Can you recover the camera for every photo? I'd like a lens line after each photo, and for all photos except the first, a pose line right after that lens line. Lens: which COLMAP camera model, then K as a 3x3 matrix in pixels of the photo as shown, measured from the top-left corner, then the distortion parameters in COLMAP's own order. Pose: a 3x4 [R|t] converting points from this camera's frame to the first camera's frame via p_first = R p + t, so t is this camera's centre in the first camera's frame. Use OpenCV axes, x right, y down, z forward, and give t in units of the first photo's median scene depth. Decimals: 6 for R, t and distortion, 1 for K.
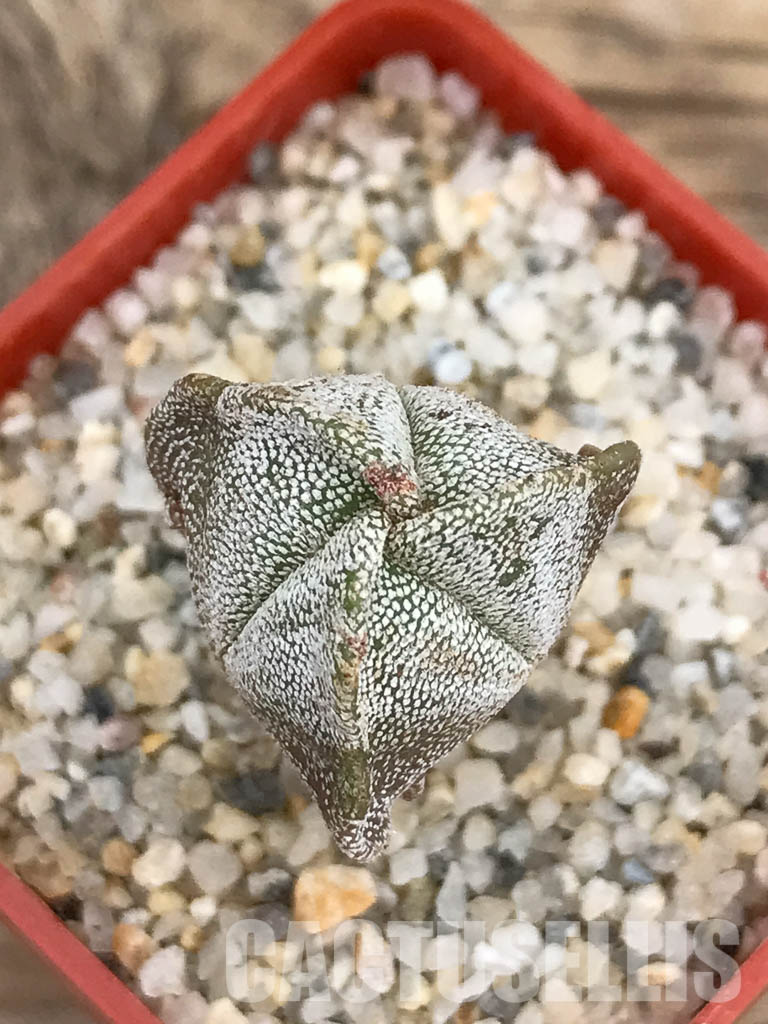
lens RADIAL K [[2438.2, 0, 384.0], [0, 2438.2, 512.0], [0, 0, 1]] dist [0.076610, 0.138389]
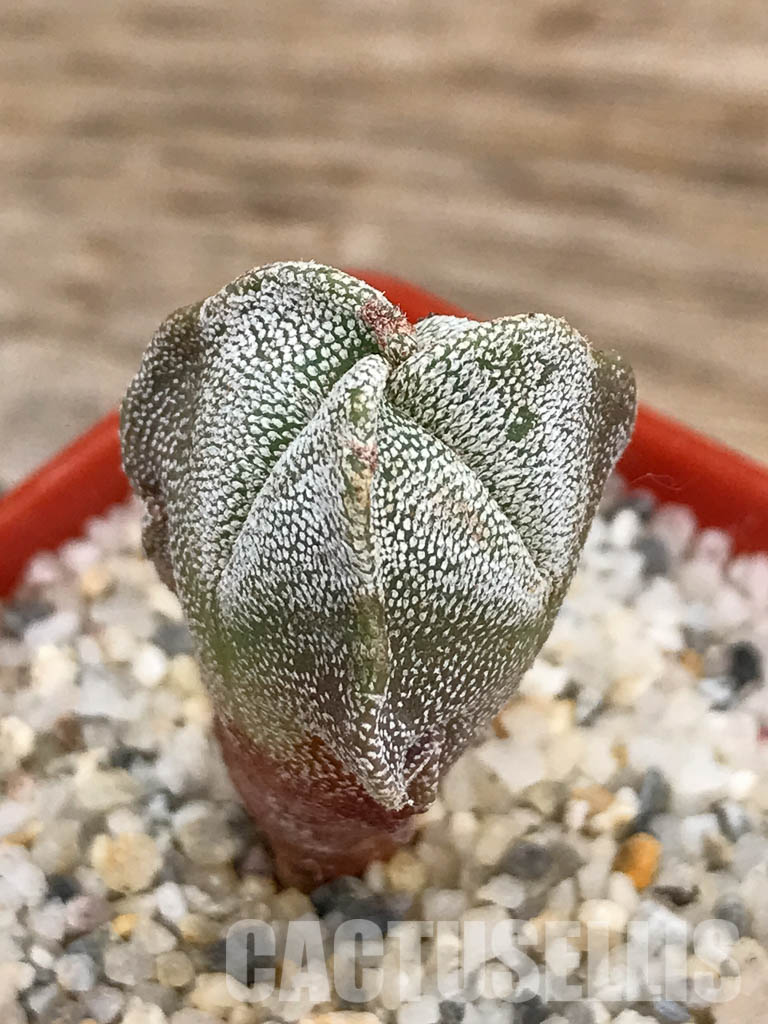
lens RADIAL K [[2395.3, 0, 384.0], [0, 2395.3, 512.0], [0, 0, 1]] dist [0.185734, -0.172381]
pose [[0.996870, -0.057147, 0.054627, -0.053637], [0.073225, 0.927921, -0.365515, 0.394112], [-0.029802, 0.368371, 0.929201, 0.147095]]
